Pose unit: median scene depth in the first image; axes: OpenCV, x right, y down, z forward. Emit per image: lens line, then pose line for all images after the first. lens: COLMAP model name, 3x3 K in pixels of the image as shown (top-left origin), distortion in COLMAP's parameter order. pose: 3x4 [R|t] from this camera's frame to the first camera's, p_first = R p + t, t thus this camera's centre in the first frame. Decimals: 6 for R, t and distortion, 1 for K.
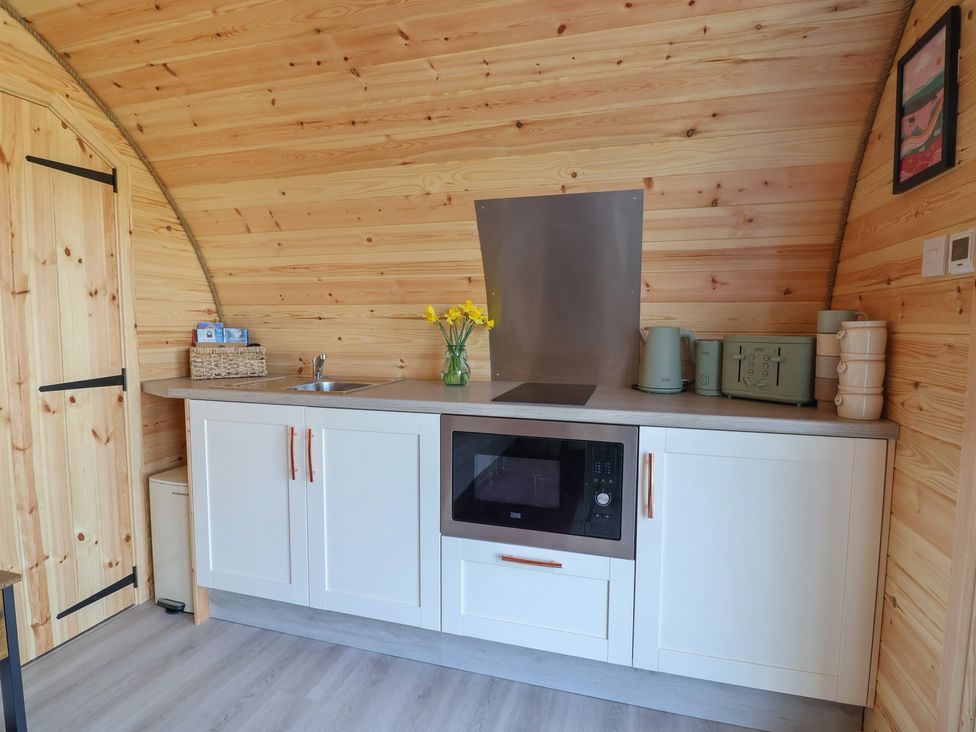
lens RADIAL K [[509.7, 0, 488.5], [0, 509.7, 364.9], [0, 0, 1]] dist [-0.000733, -0.012963]
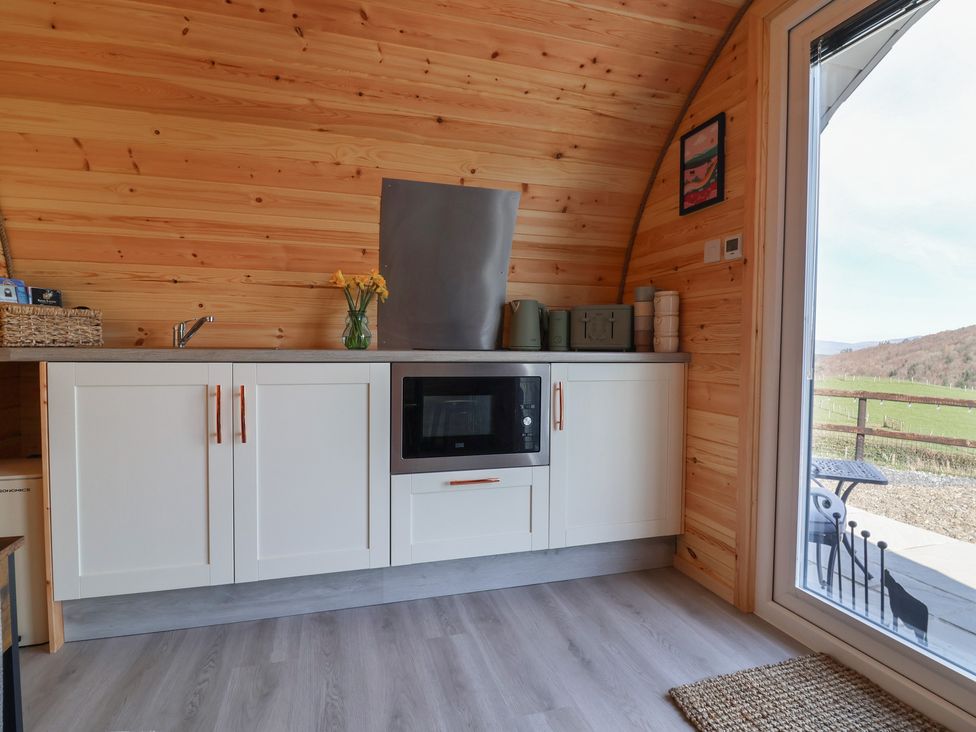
lens RADIAL K [[509.7, 0, 488.5], [0, 509.7, 364.9], [0, 0, 1]] dist [-0.000733, -0.012963]
pose [[0.840156, -0.016940, 0.542079, -0.495774], [0.037074, 0.998968, -0.026244, 0.133824], [-0.541075, 0.042146, 0.839917, -0.035345]]
